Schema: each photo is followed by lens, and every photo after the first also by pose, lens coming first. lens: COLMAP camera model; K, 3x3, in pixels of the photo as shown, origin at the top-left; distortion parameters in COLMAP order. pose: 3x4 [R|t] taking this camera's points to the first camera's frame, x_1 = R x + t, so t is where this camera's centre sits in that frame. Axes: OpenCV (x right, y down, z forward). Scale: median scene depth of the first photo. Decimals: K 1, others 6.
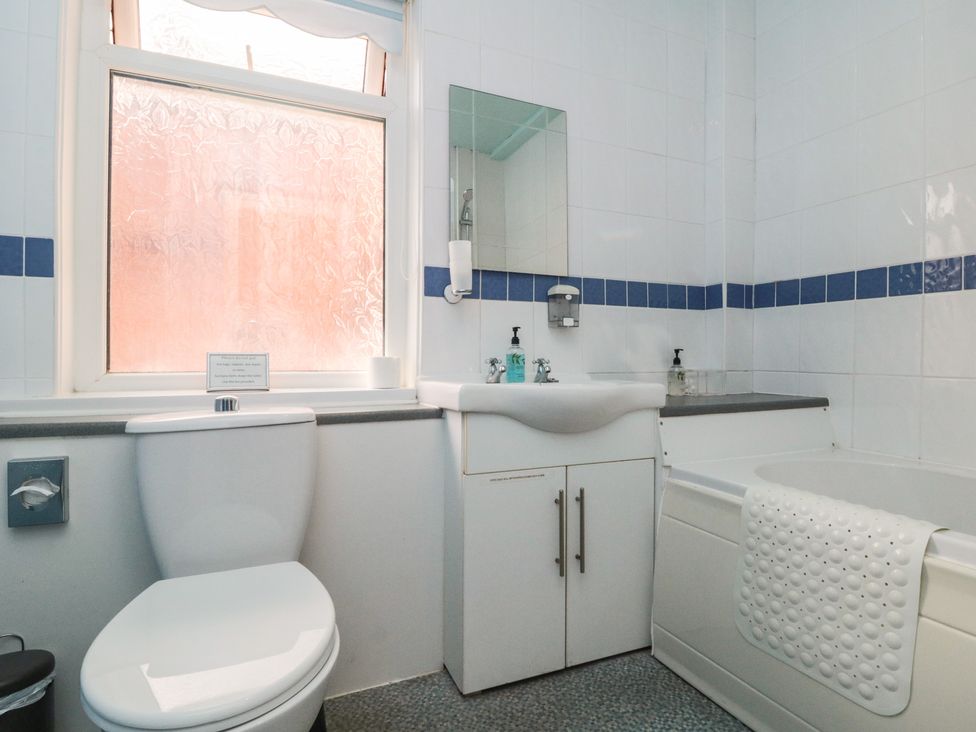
lens RADIAL K [[520.4, 0, 485.9], [0, 520.4, 364.9], [0, 0, 1]] dist [-0.005503, -0.011161]
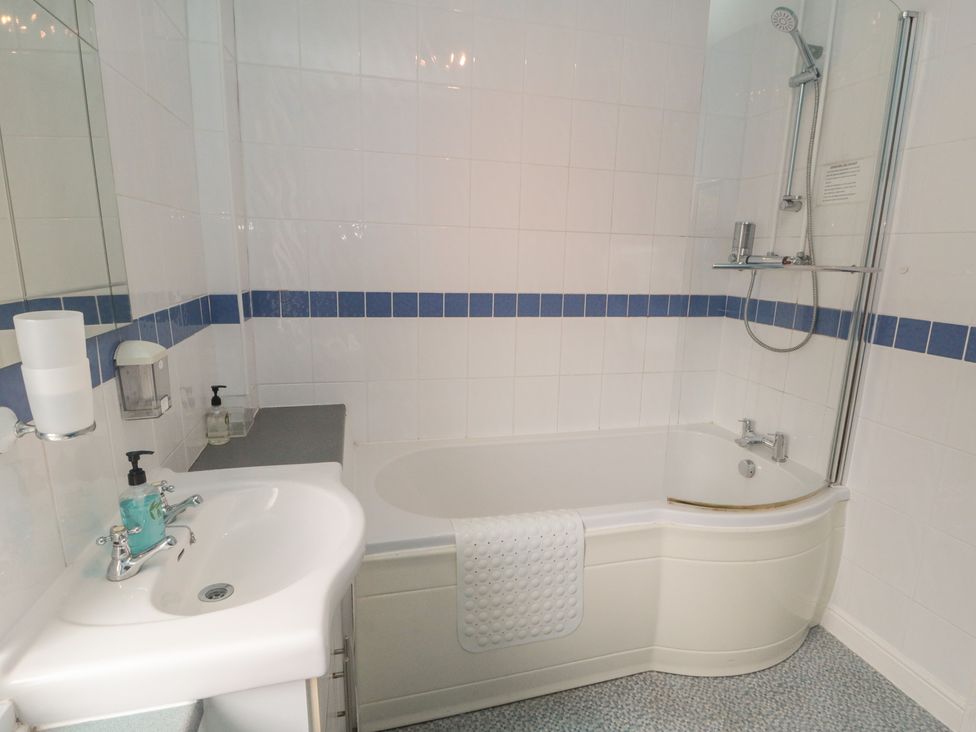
lens RADIAL K [[520.4, 0, 488.8], [0, 520.4, 364.0], [0, 0, 1]] dist [-0.005503, -0.011161]
pose [[0.160483, -0.201347, 0.966284, -0.555993], [-0.004224, 0.978824, 0.204662, -0.398356], [-0.987030, -0.036927, 0.156234, 0.841819]]
